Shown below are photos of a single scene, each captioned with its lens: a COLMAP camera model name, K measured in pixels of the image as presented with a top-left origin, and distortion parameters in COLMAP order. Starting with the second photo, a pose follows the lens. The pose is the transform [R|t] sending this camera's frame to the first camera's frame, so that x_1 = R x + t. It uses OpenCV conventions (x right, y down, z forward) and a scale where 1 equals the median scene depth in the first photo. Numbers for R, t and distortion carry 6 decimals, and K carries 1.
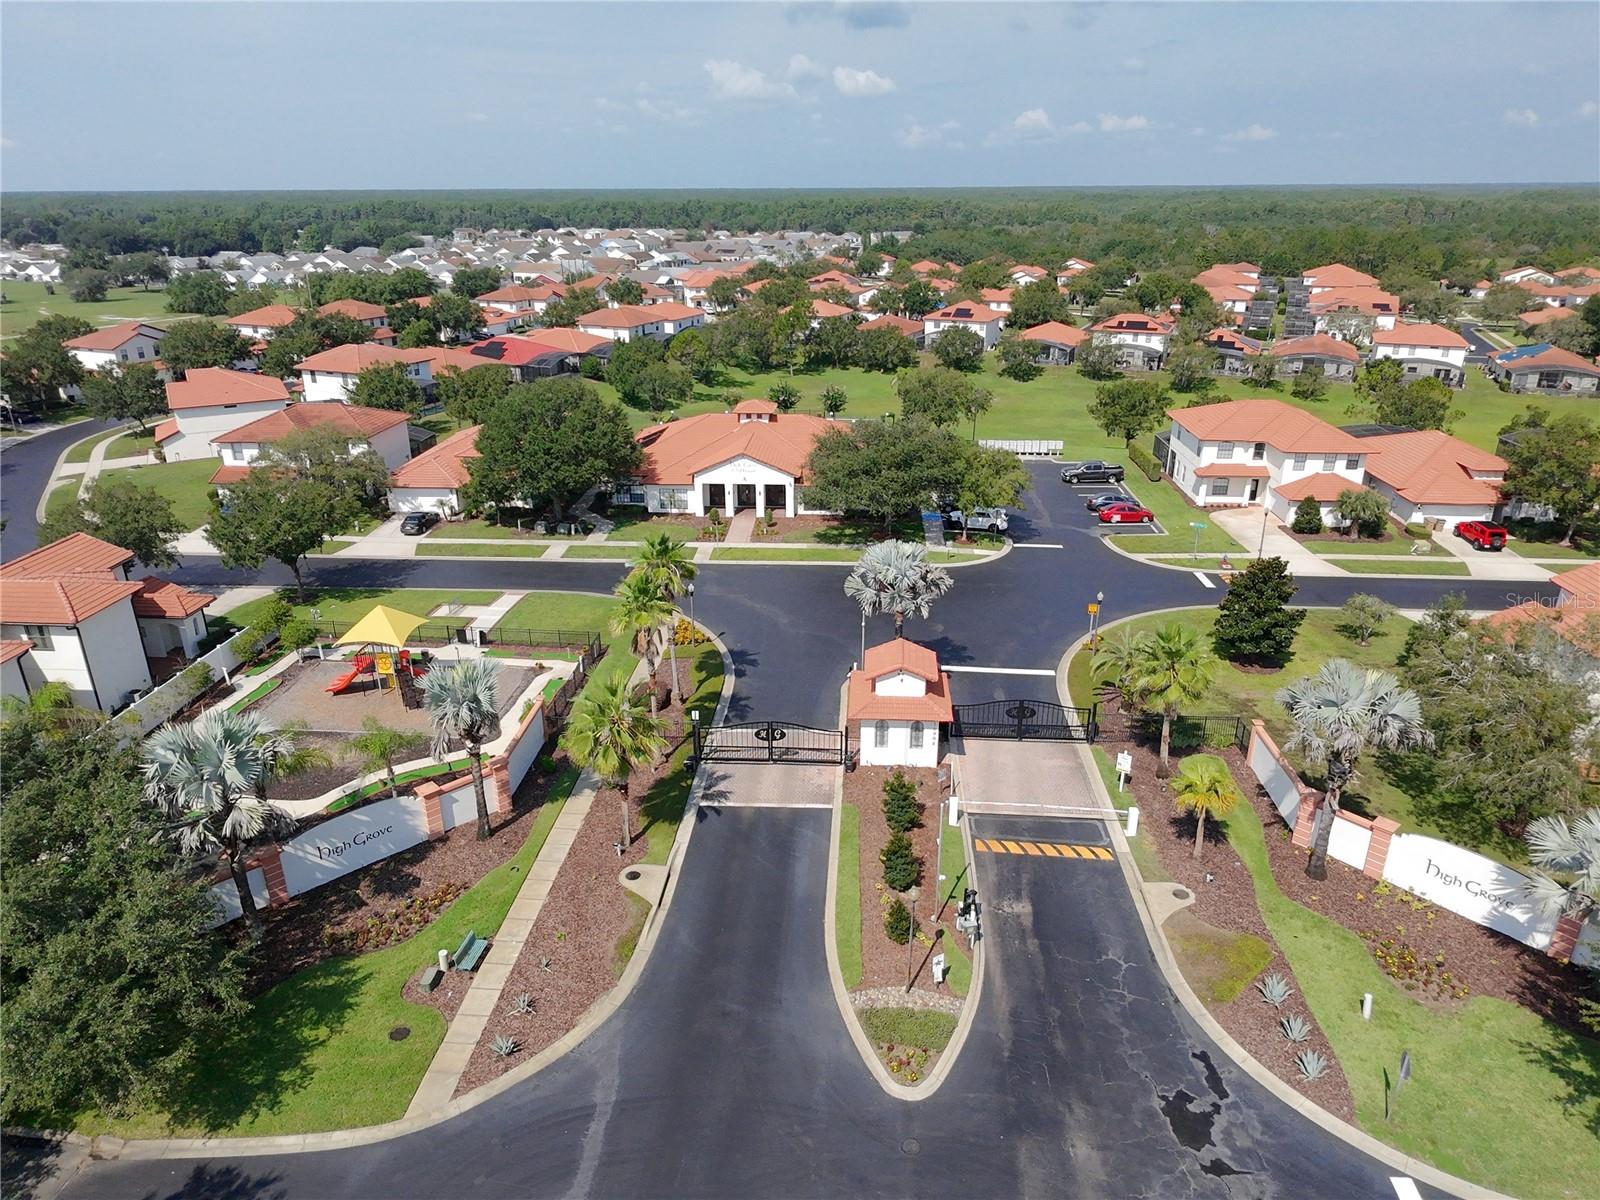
lens RADIAL K [[1084.6, 0, 800.0], [0, 1084.6, 600.0], [0, 0, 1]] dist [0.004081, 0.006329]
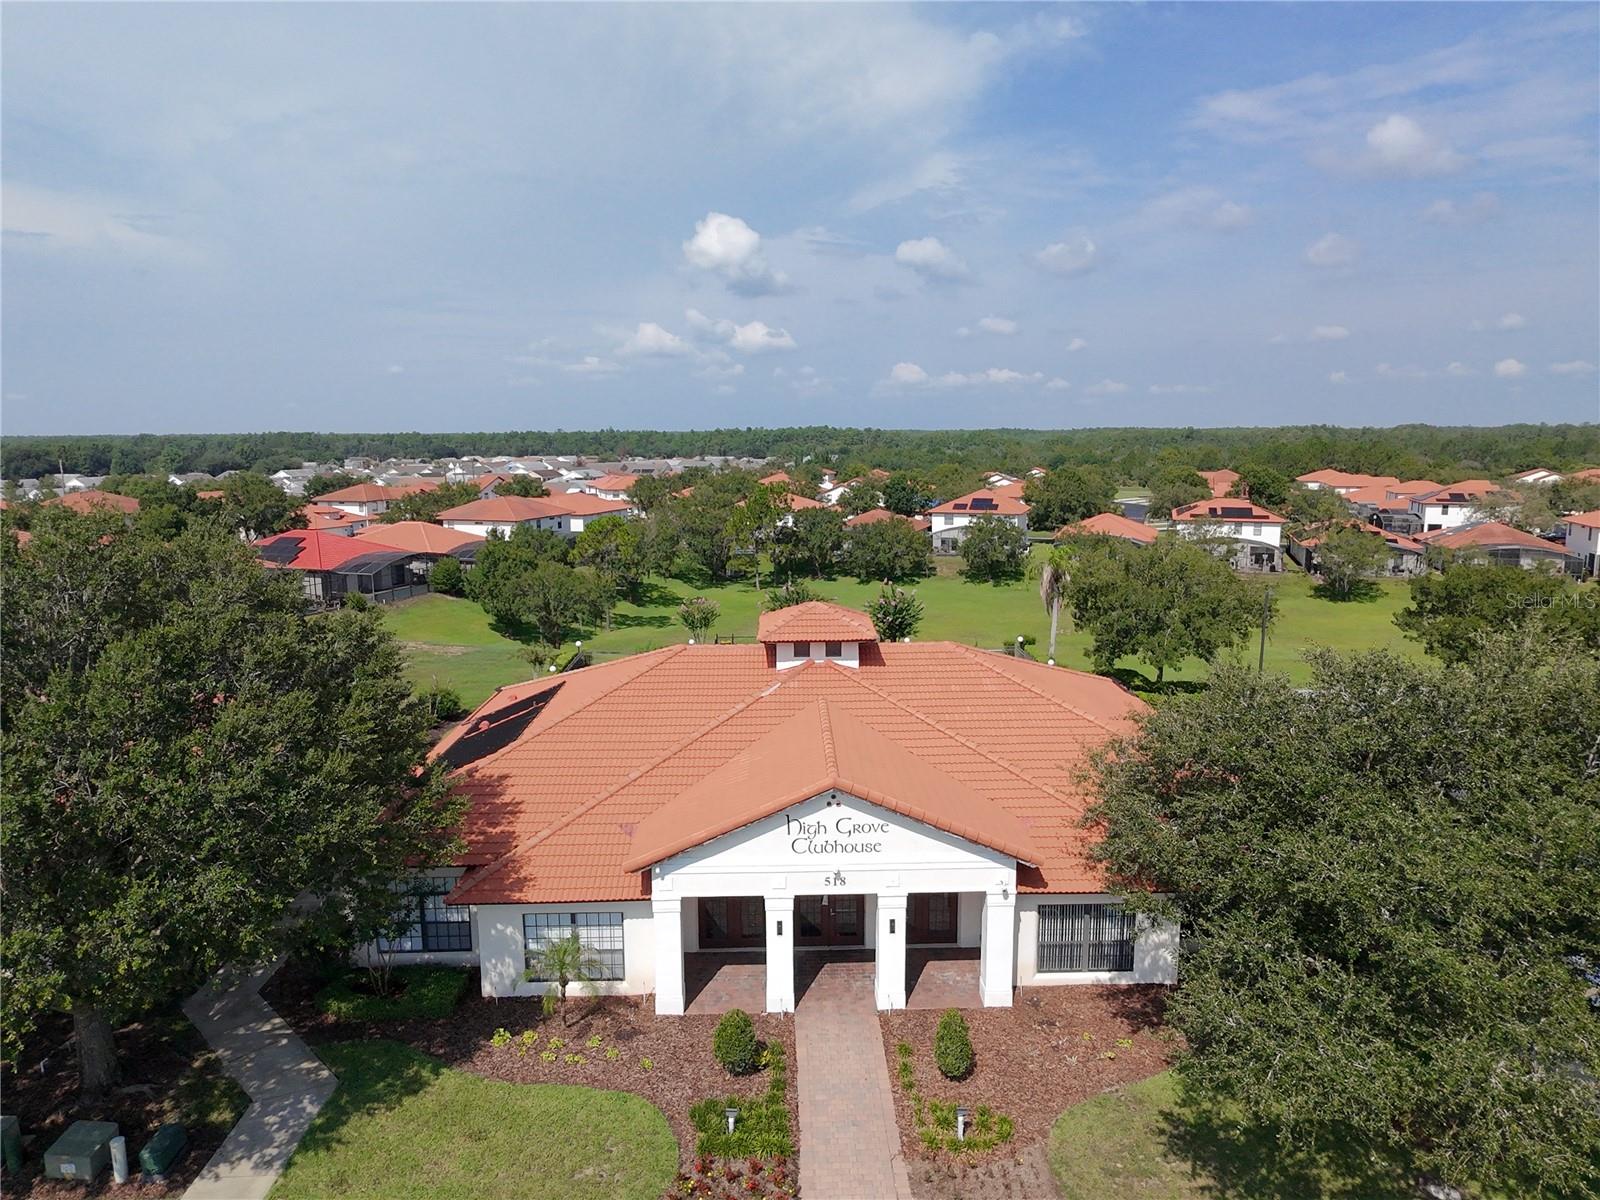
lens RADIAL K [[1084.6, 0, 800.0], [0, 1084.6, 600.0], [0, 0, 1]] dist [0.004081, 0.006329]
pose [[0.996445, -0.017356, 0.082439, -0.044114], [0.034210, 0.977597, -0.207687, -0.066592], [-0.076988, 0.209769, 0.974715, 0.387990]]
